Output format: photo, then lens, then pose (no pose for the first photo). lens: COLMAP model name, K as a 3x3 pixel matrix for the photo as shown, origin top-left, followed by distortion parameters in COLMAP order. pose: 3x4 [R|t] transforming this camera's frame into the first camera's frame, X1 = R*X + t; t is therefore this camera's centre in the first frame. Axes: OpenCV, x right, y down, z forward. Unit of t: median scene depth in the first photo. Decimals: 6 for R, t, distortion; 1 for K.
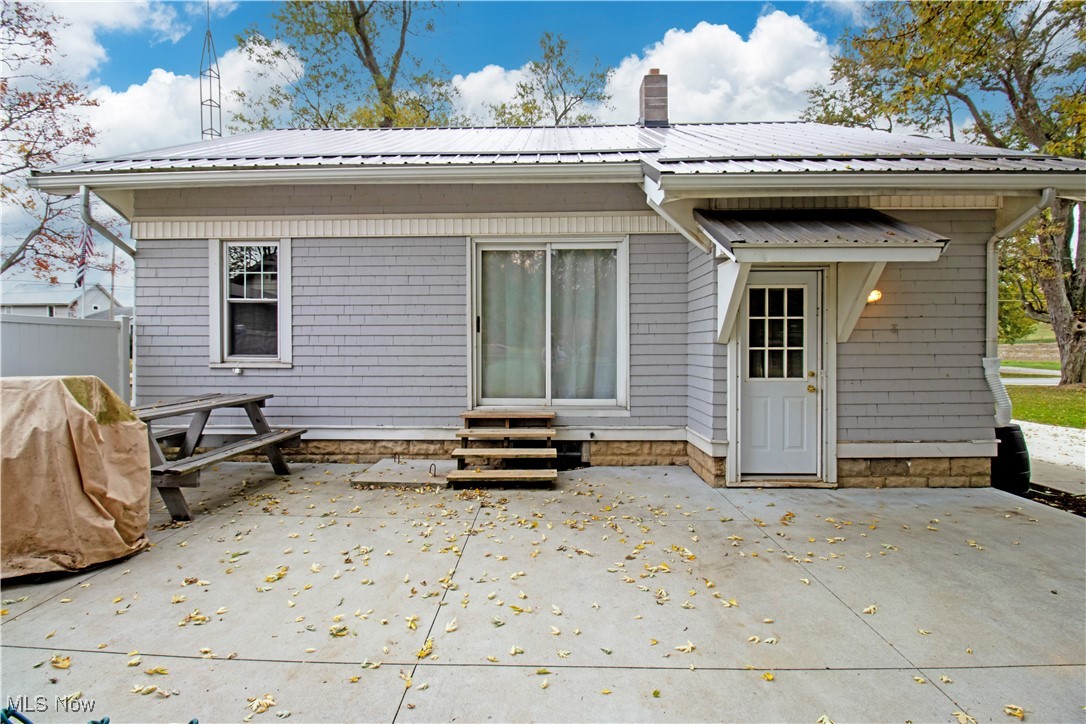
lens RADIAL K [[507.5, 0, 539.5], [0, 507.5, 354.1], [0, 0, 1]] dist [-0.015972, -0.002879]
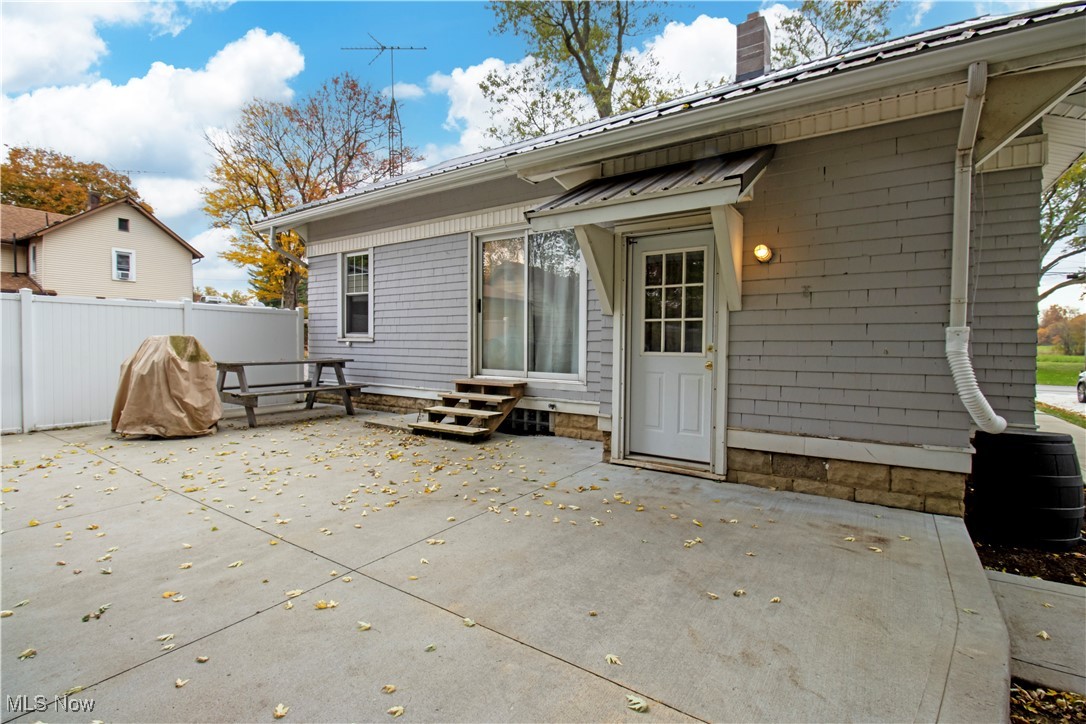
lens RADIAL K [[507.5, 0, 545.2], [0, 507.5, 362.4], [0, 0, 1]] dist [-0.015972, -0.002879]
pose [[0.837902, 0.029746, -0.545009, 0.793694], [-0.018234, 0.999482, 0.026517, 0.046411], [0.545516, -0.012281, 0.838011, 0.116021]]
